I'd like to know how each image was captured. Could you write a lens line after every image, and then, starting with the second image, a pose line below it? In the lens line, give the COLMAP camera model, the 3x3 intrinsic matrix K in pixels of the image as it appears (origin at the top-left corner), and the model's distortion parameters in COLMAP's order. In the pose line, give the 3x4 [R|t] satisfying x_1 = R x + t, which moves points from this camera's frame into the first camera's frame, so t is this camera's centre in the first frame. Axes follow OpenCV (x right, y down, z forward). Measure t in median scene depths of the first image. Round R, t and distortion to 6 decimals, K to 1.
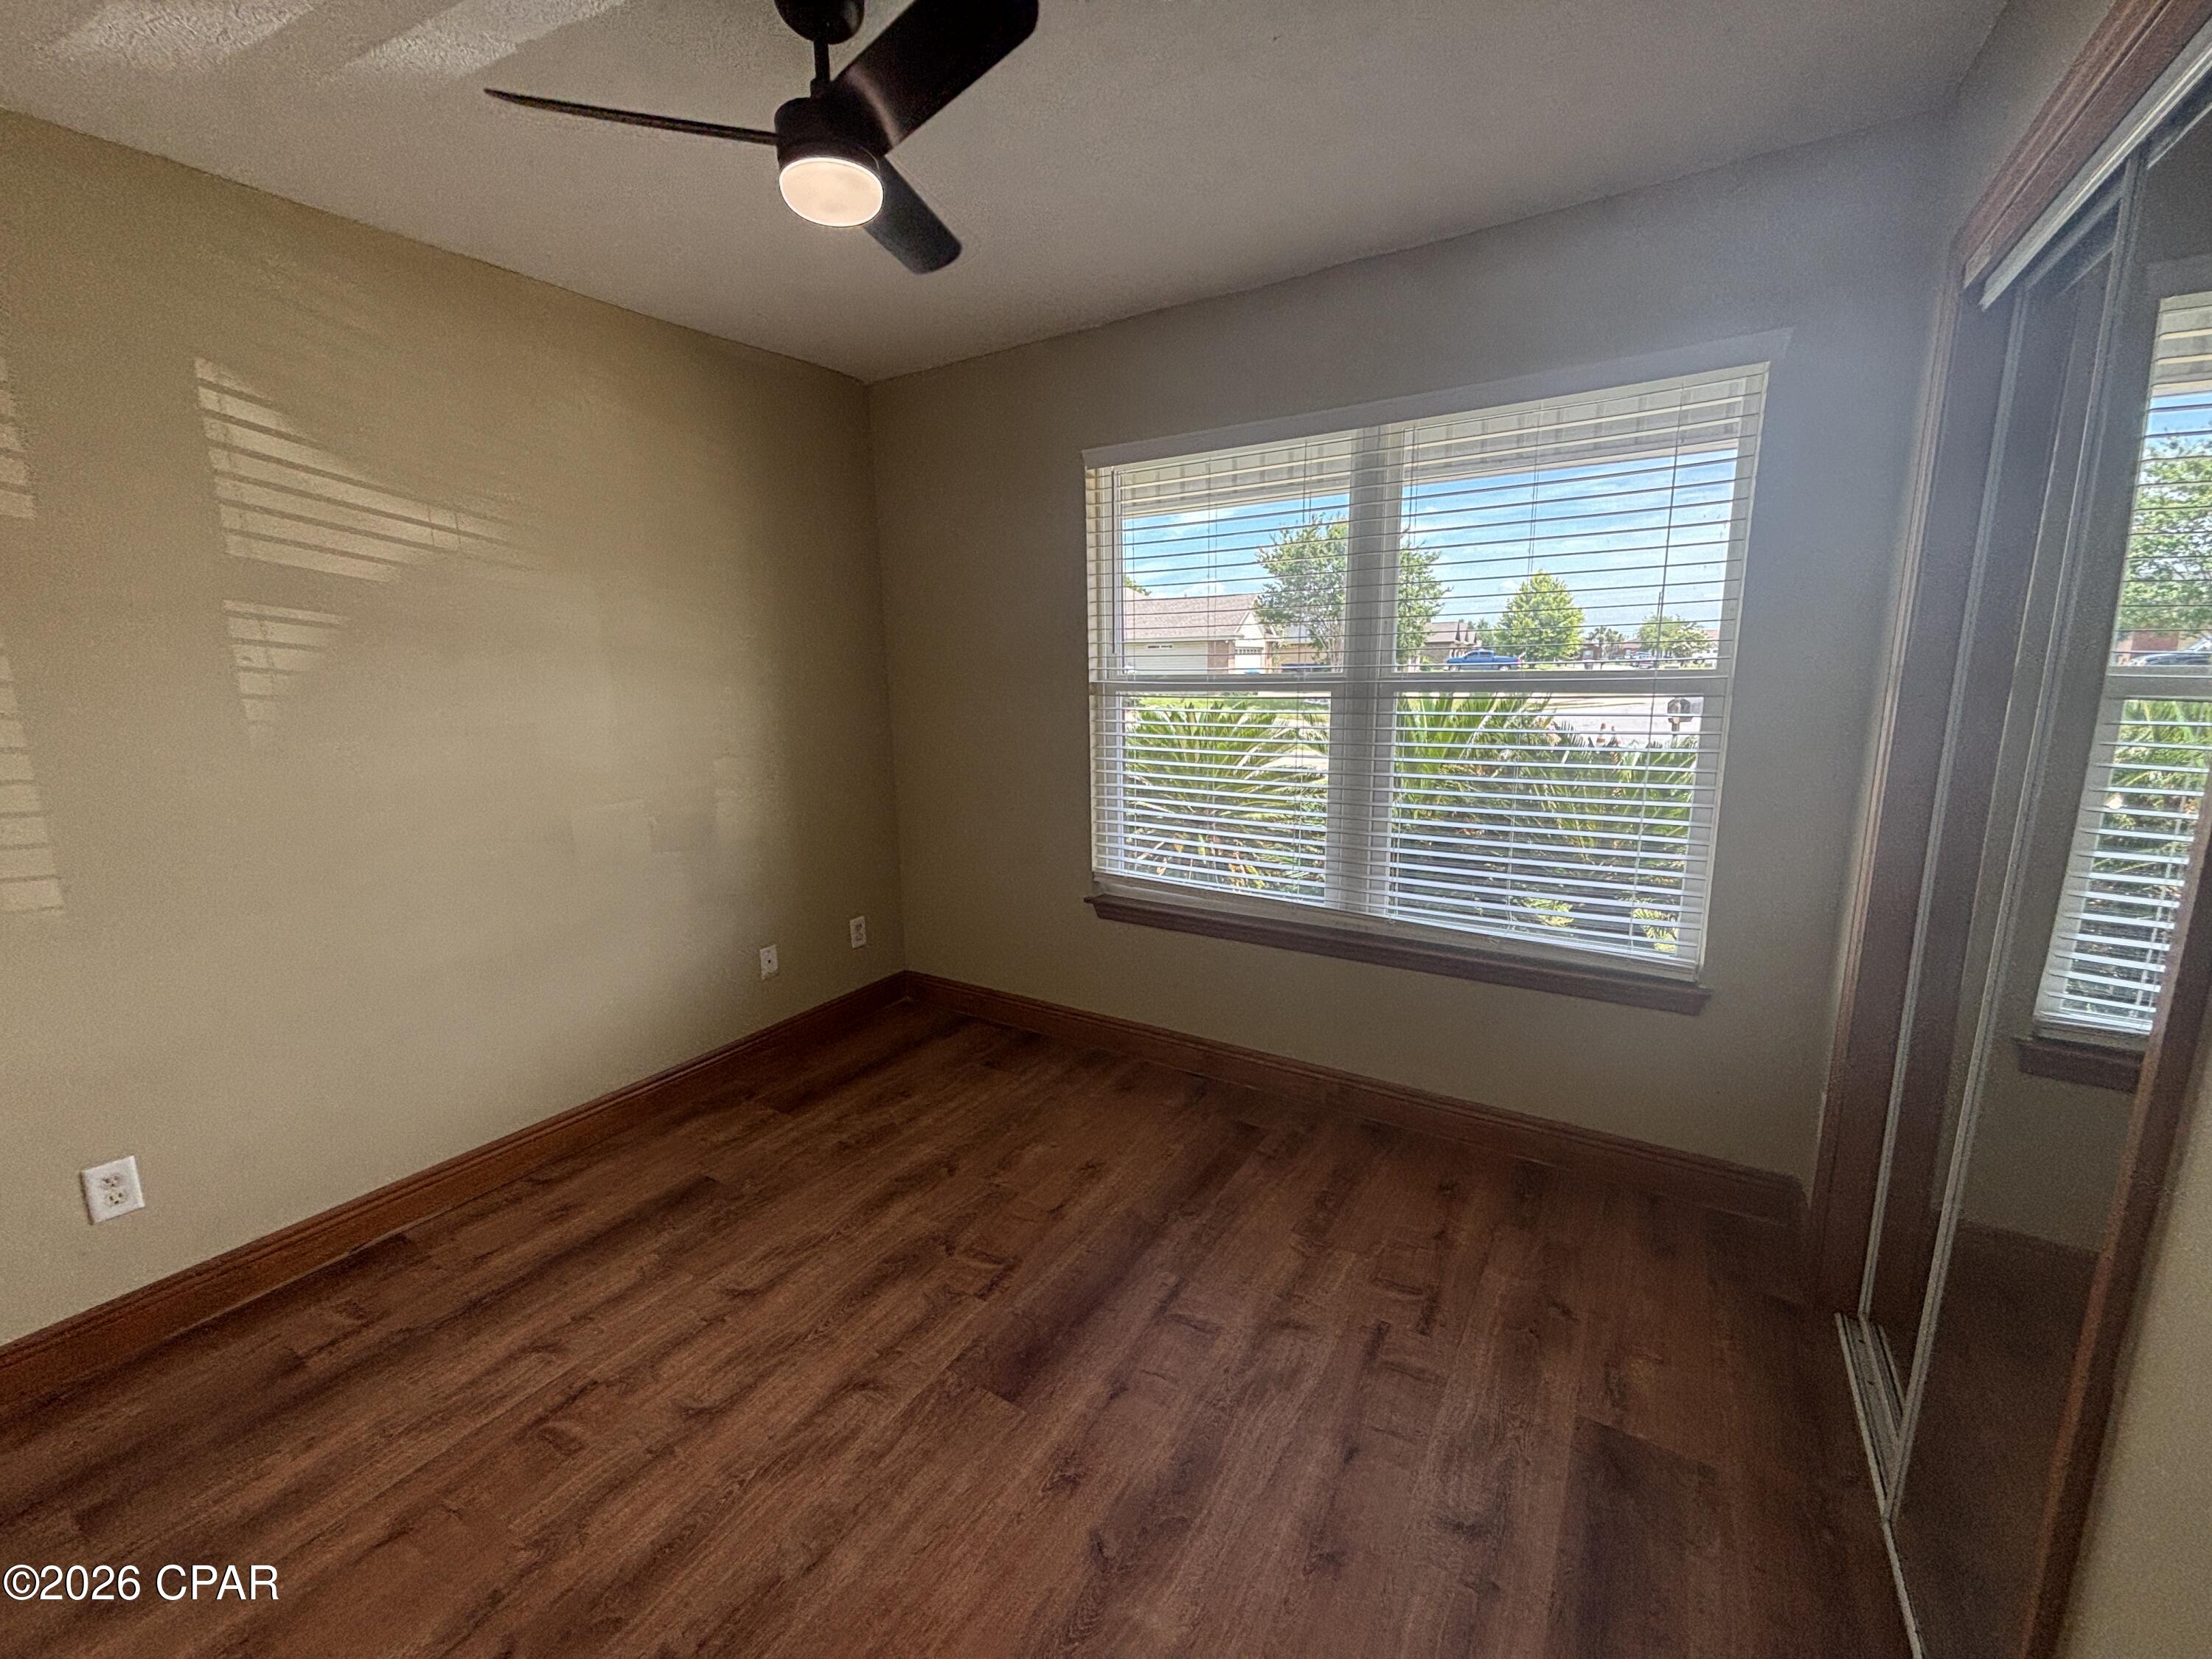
lens RADIAL K [[889.7, 0, 1102.8], [0, 889.7, 820.8], [0, 0, 1]] dist [-0.000119, -0.000367]
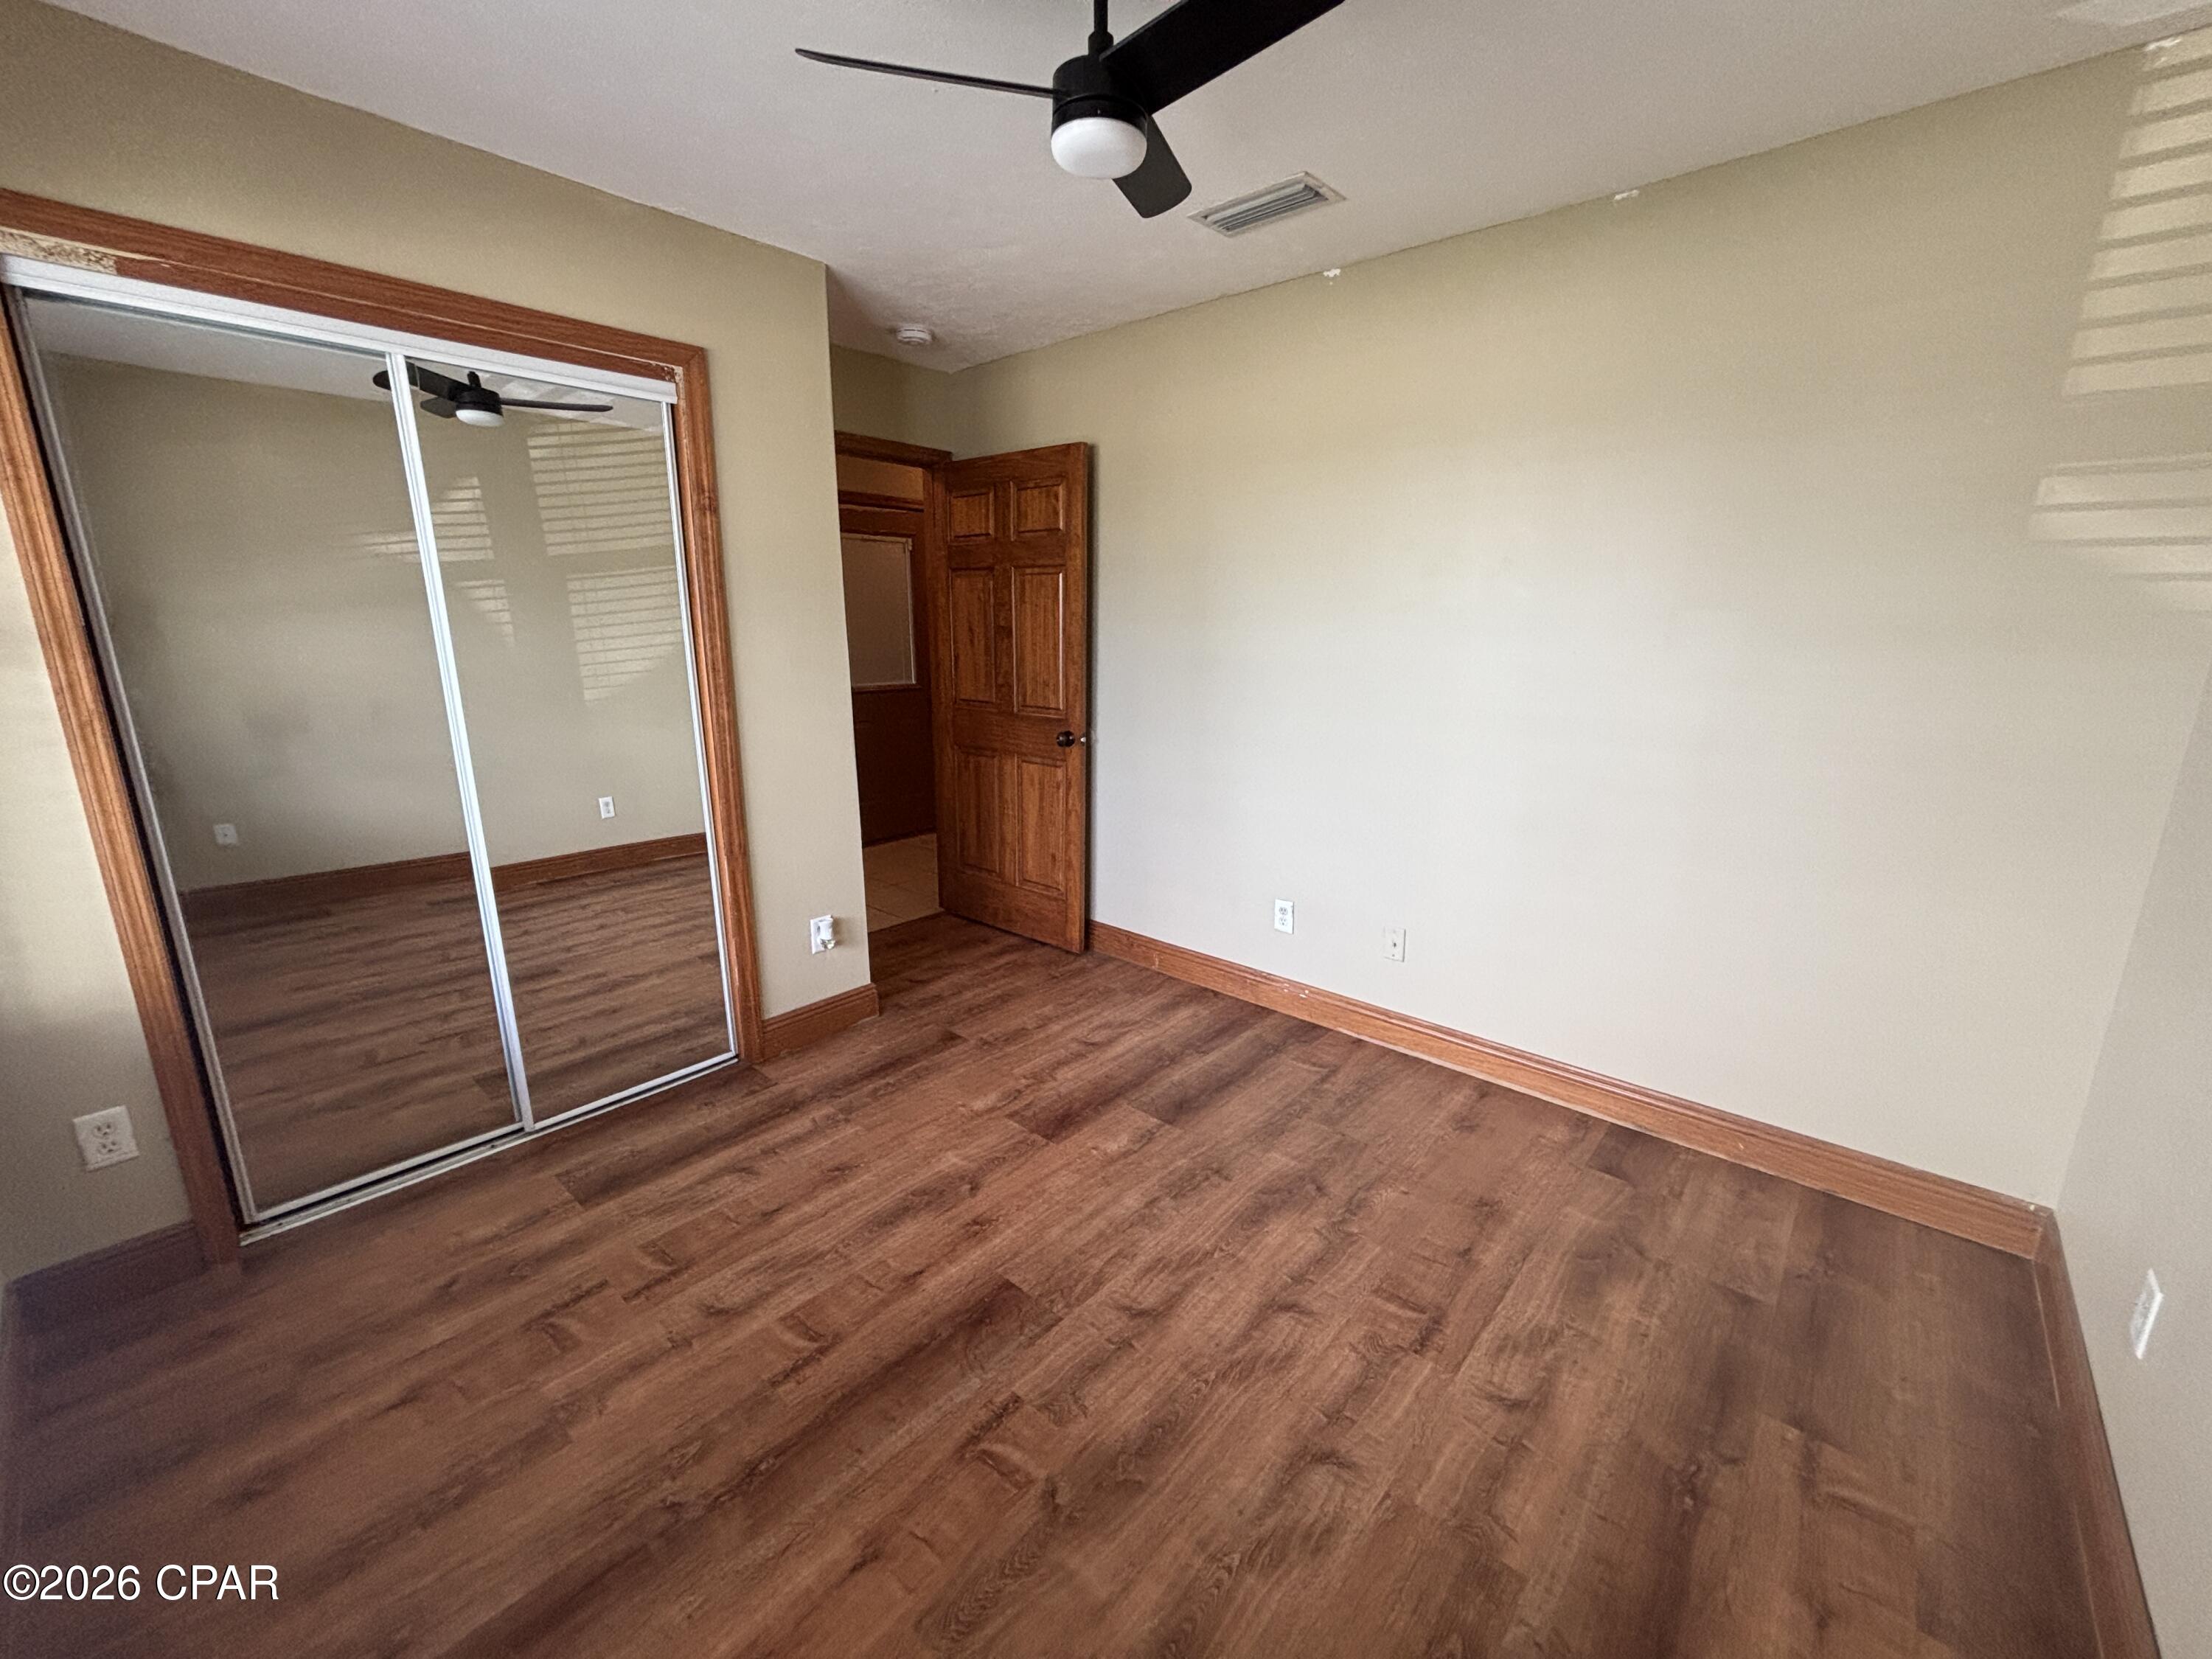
lens RADIAL K [[889.7, 0, 1102.8], [0, 889.7, 820.8], [0, 0, 1]] dist [-0.000119, -0.000367]
pose [[-0.986773, -0.022246, 0.160576, -0.370908], [0.042989, 0.919166, 0.391517, -0.299941], [-0.156306, 0.393242, -0.906052, 1.692610]]
